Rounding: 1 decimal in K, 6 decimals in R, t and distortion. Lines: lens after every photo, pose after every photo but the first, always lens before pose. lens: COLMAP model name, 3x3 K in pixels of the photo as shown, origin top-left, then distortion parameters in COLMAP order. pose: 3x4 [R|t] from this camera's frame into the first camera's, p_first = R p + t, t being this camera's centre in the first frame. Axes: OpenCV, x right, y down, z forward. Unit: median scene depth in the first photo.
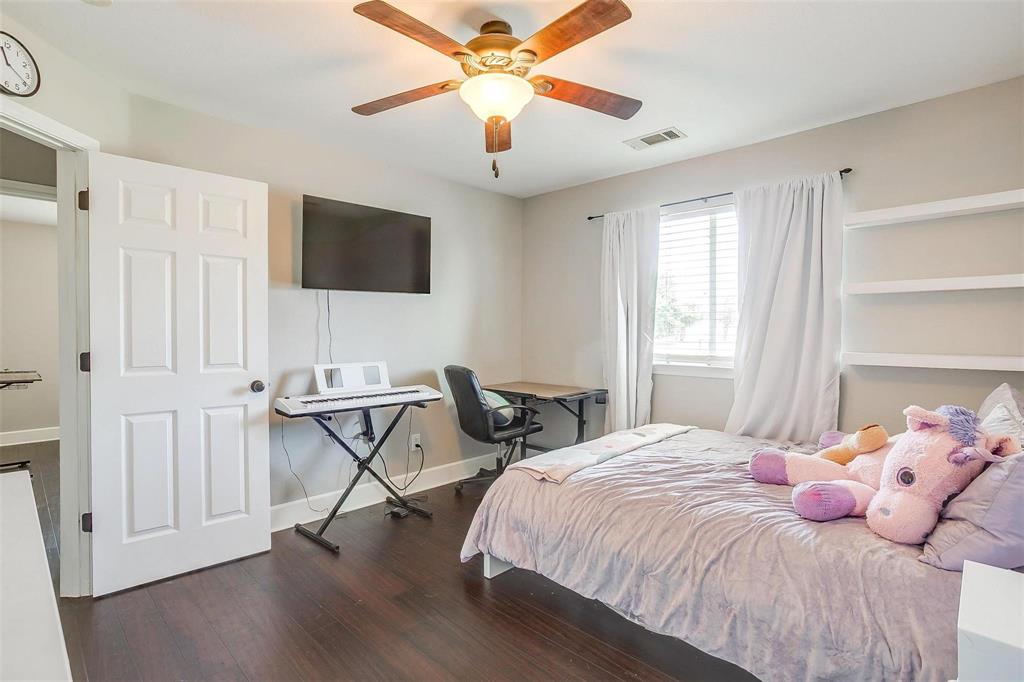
lens RADIAL K [[518.1, 0, 510.0], [0, 518.1, 336.5], [0, 0, 1]] dist [-0.062931, 0.030577]
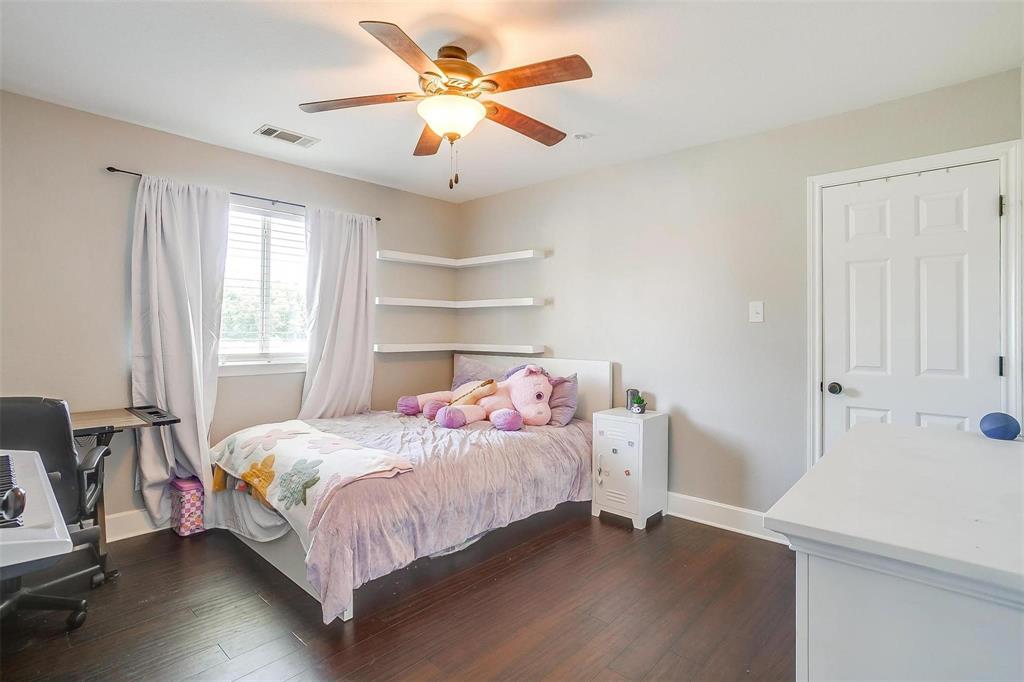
lens RADIAL K [[518.1, 0, 510.0], [0, 518.1, 336.5], [0, 0, 1]] dist [-0.062931, 0.030577]
pose [[-0.078004, -0.012139, 0.996879, -0.676250], [0.006216, 0.999901, 0.012662, -0.006349], [-0.996934, 0.007184, -0.077921, 0.596208]]
